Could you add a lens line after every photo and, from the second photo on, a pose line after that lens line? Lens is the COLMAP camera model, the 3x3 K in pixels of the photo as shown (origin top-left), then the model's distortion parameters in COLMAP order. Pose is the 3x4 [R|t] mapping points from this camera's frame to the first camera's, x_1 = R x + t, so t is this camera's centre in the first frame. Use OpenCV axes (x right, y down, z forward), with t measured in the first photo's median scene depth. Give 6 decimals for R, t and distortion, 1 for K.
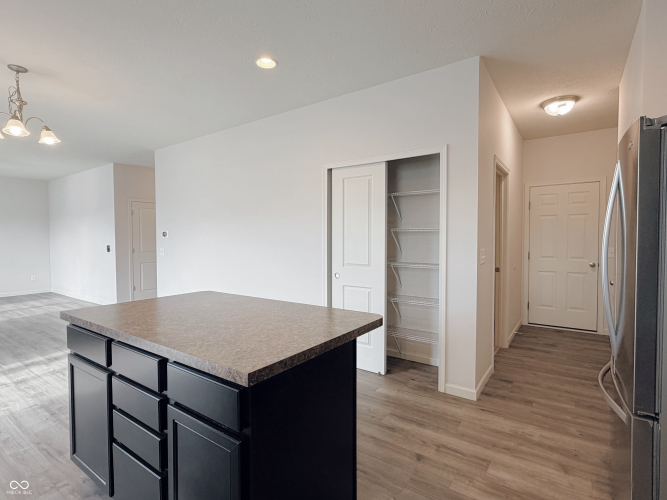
lens RADIAL K [[340.3, 0, 333.9], [0, 340.3, 249.0], [0, 0, 1]] dist [-0.010327, 0.001117]
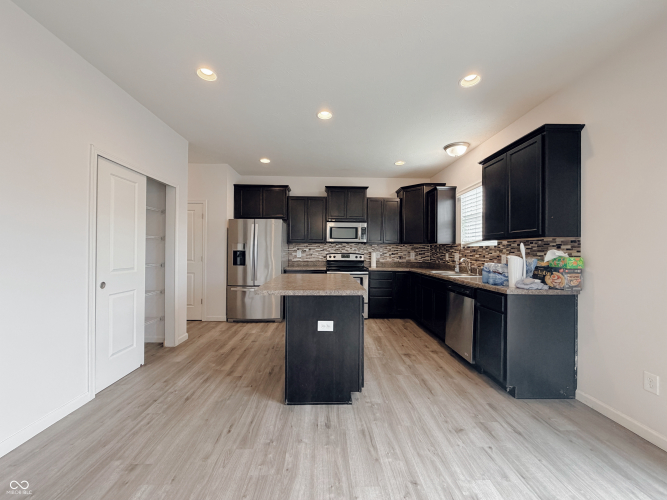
lens RADIAL K [[264.2, 0, 341.1], [0, 264.2, 249.8], [0, 0, 1]] dist [0.003503, 0.000027]
pose [[-0.612950, -0.003554, 0.790114, -1.021862], [0.019615, 0.999613, 0.019714, -0.008013], [-0.789878, 0.027582, -0.612643, 1.108627]]
